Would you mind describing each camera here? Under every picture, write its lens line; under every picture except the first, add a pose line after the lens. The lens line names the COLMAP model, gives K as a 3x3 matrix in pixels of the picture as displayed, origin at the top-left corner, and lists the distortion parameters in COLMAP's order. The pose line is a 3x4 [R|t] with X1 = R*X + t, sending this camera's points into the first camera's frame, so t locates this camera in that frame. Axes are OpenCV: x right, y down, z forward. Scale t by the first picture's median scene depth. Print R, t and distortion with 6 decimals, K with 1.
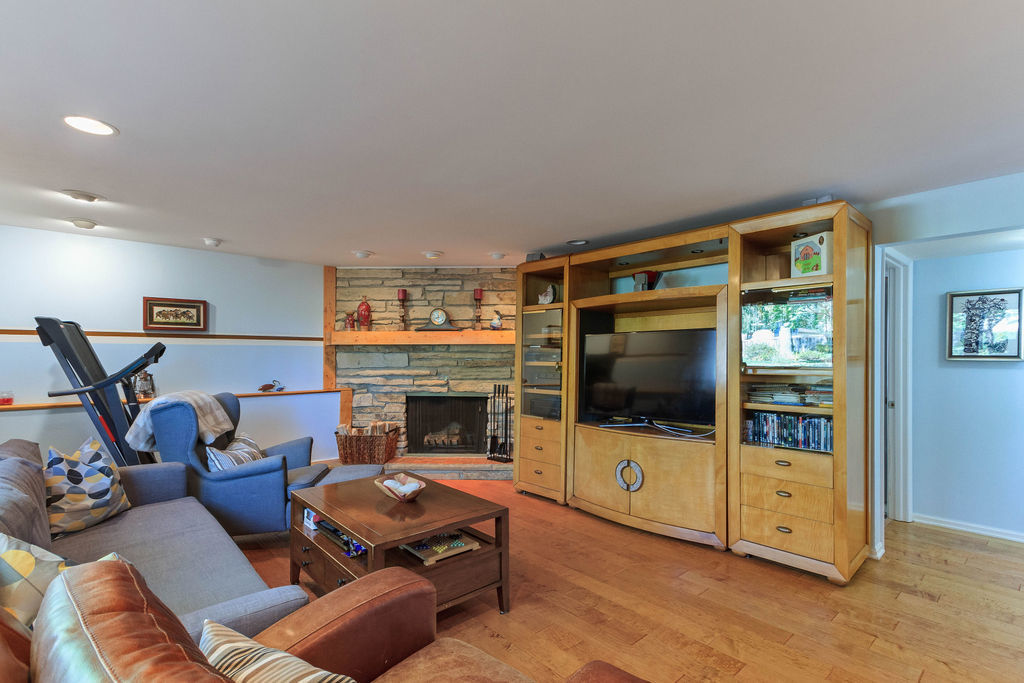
lens RADIAL K [[493.0, 0, 531.0], [0, 493.0, 354.7], [0, 0, 1]] dist [0.013975, -0.000543]
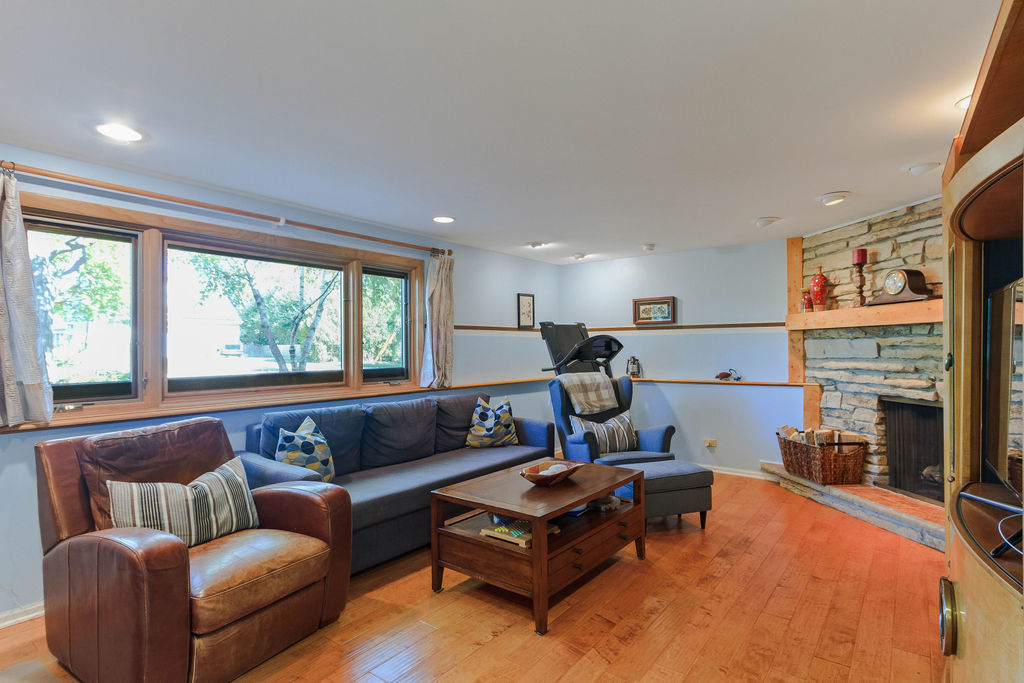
lens RADIAL K [[530.0, 0, 512.0], [0, 530.0, 341.5], [0, 0, 1]] dist [-0.001158, -0.000202]
pose [[0.144122, -0.012543, -0.989480, 0.422537], [0.011254, 0.999876, -0.011035, 0.003632], [0.989496, -0.009545, 0.144245, 0.390061]]
